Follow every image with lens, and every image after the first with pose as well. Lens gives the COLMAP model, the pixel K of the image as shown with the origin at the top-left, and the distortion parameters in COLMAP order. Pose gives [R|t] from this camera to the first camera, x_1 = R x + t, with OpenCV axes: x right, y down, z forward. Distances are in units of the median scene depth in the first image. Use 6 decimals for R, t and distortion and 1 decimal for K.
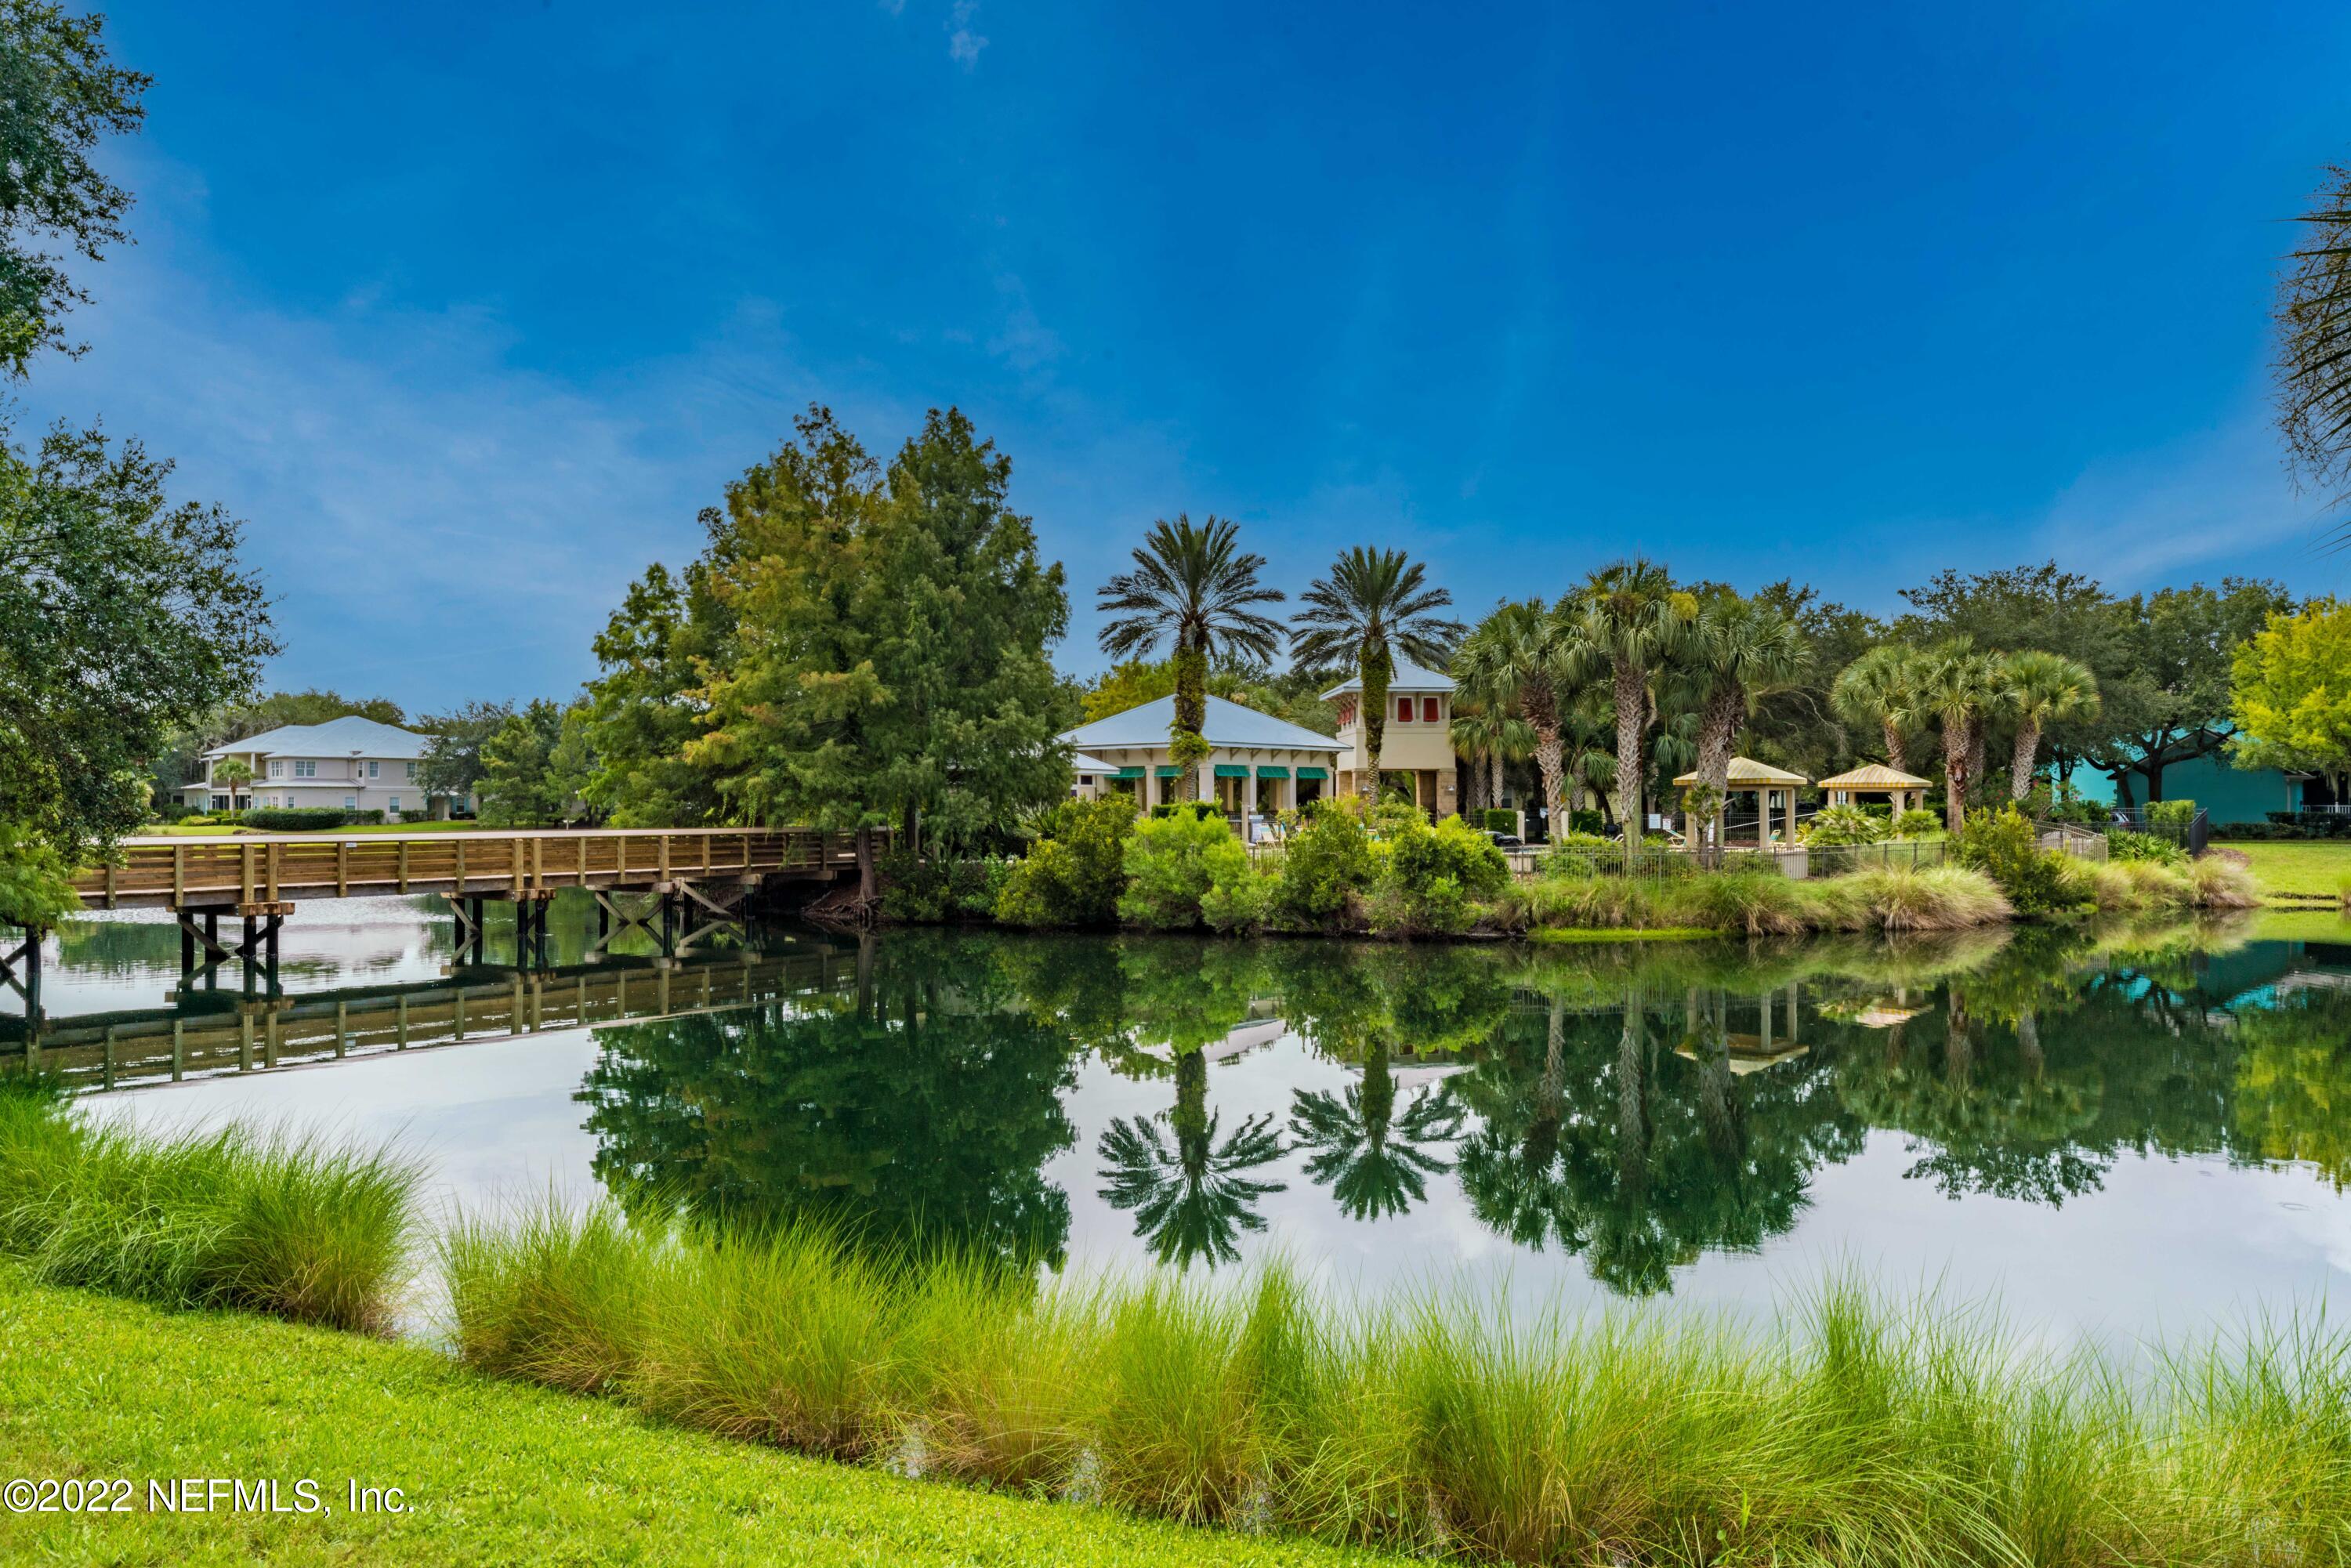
lens RADIAL K [[1524.2, 0, 1176.7], [0, 1524.2, 784.4], [0, 0, 1]] dist [0.001328, -0.001248]
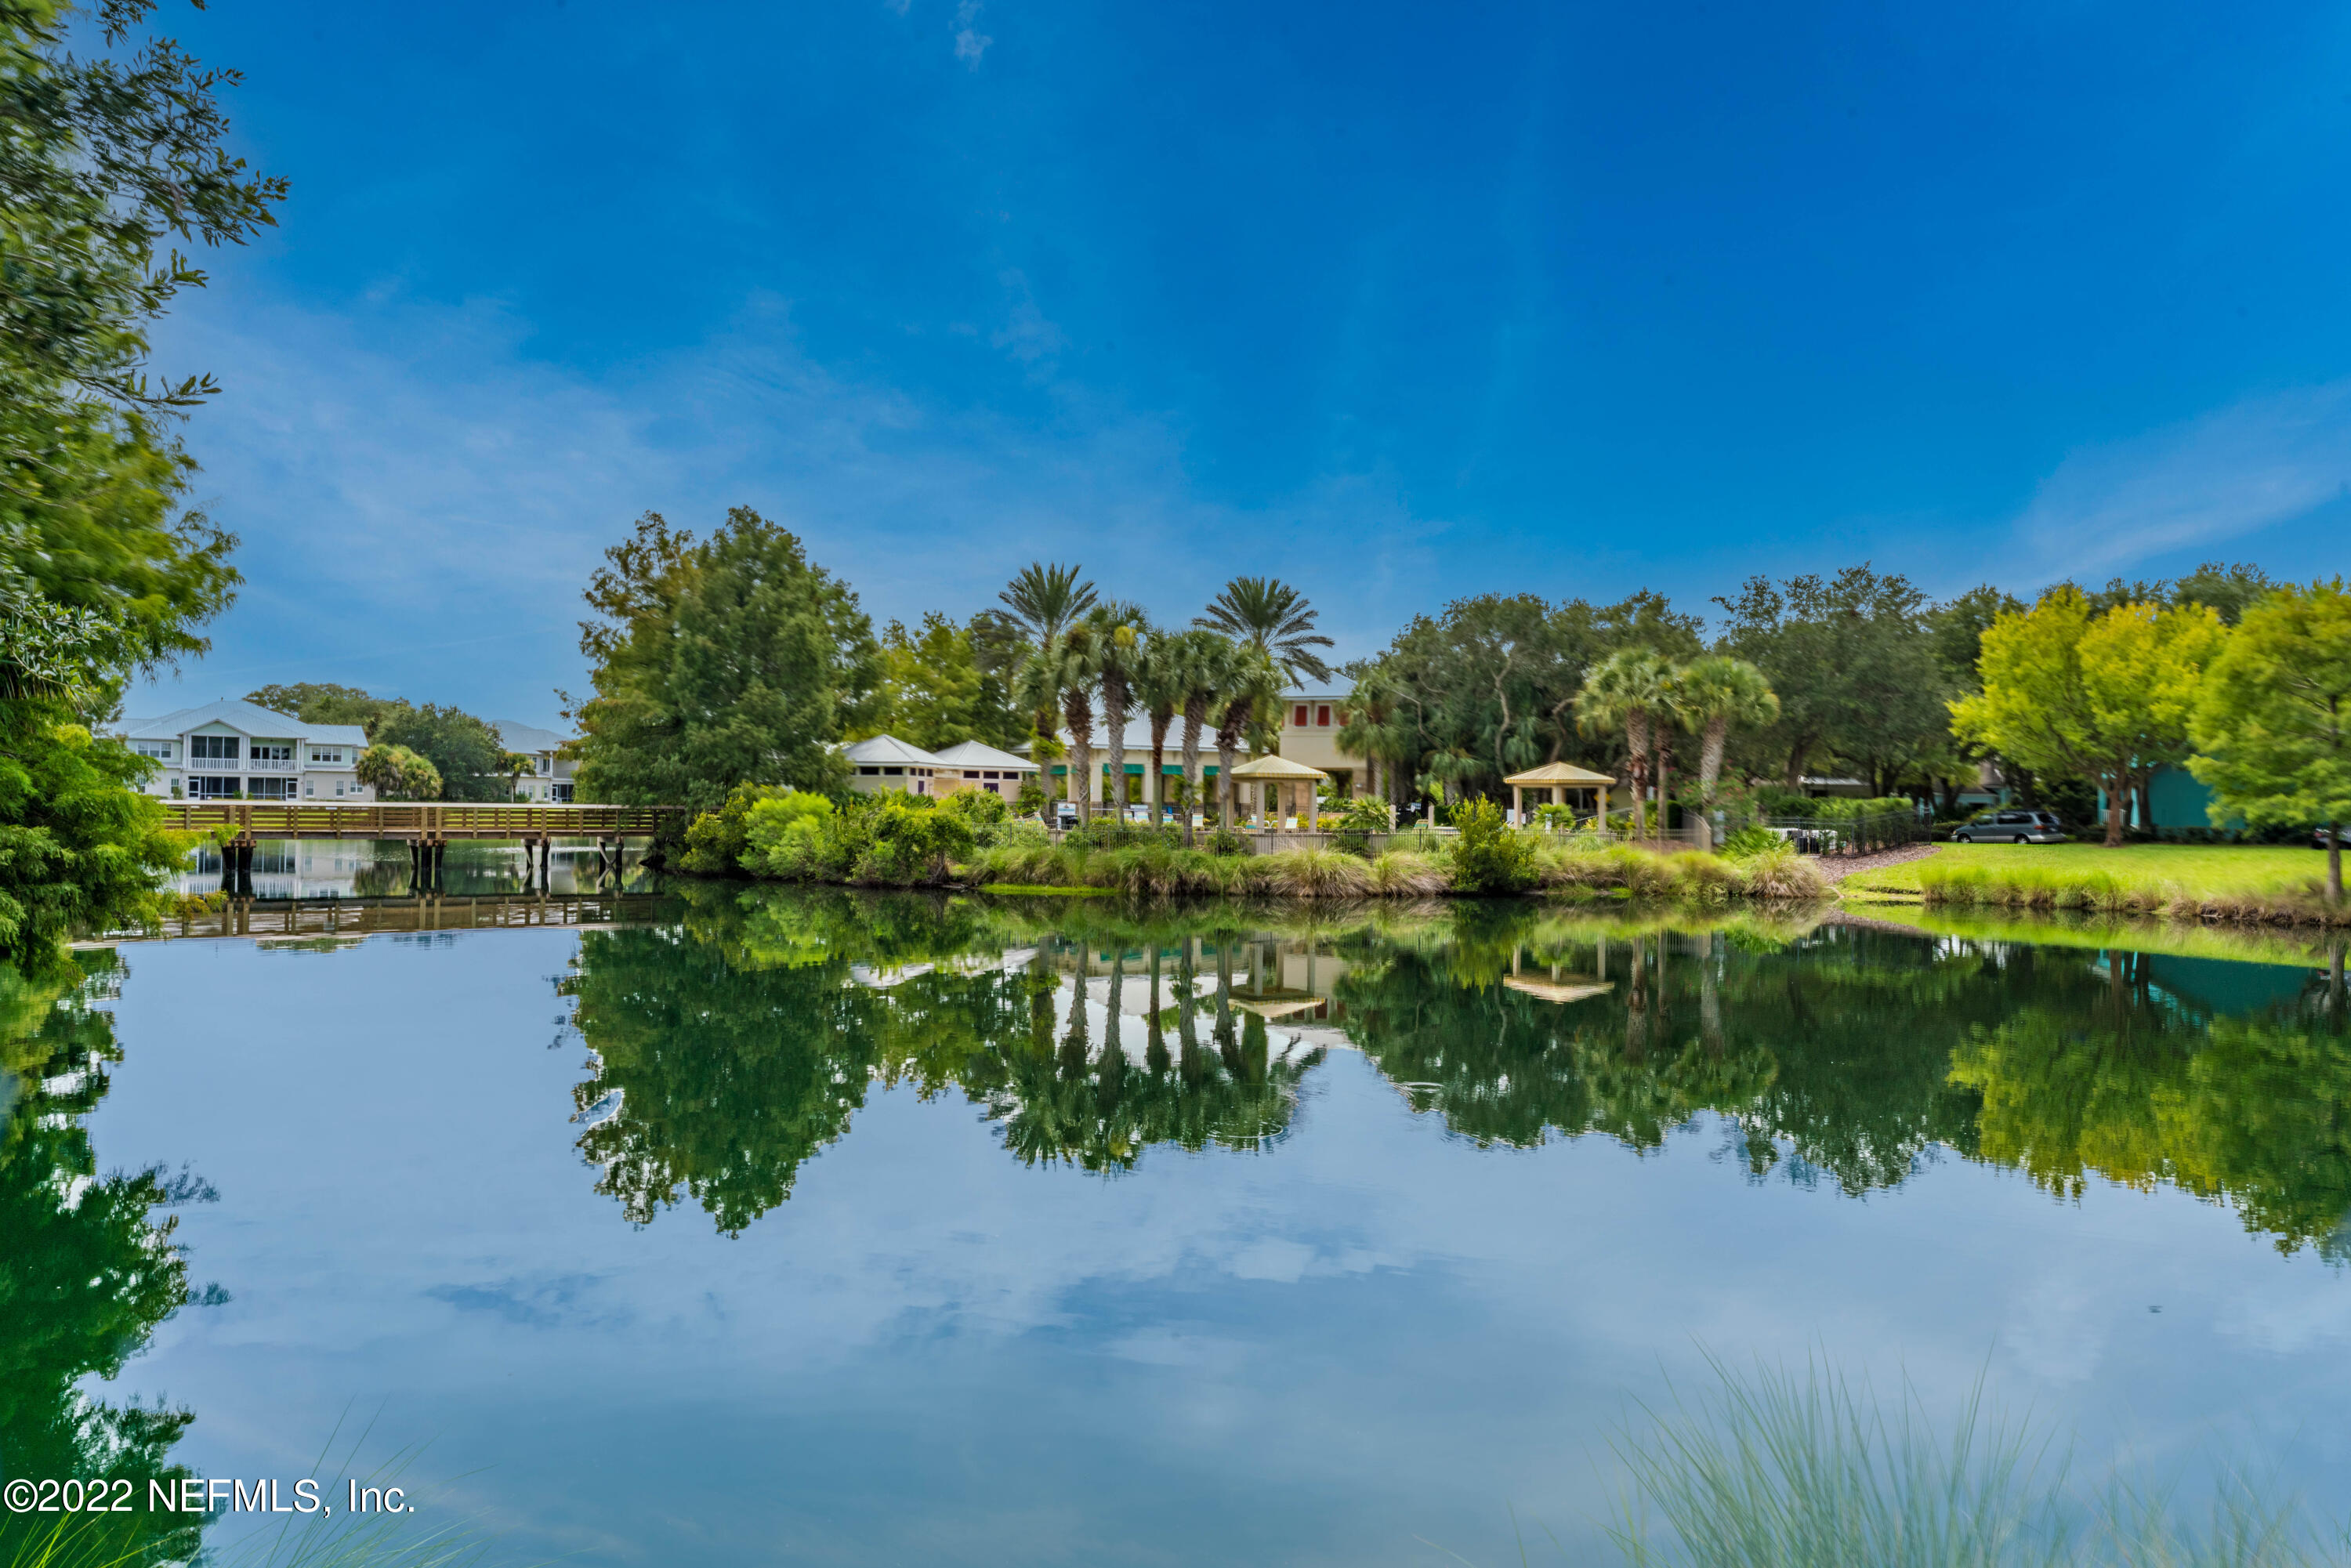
lens RADIAL K [[1524.2, 0, 1173.6], [0, 1524.2, 785.2], [0, 0, 1]] dist [0.001328, -0.001248]
pose [[0.919706, 0.004185, -0.392584, 0.717296], [-0.005904, 0.999978, -0.003171, 0.009841], [0.392562, 0.005234, 0.919711, -0.122225]]
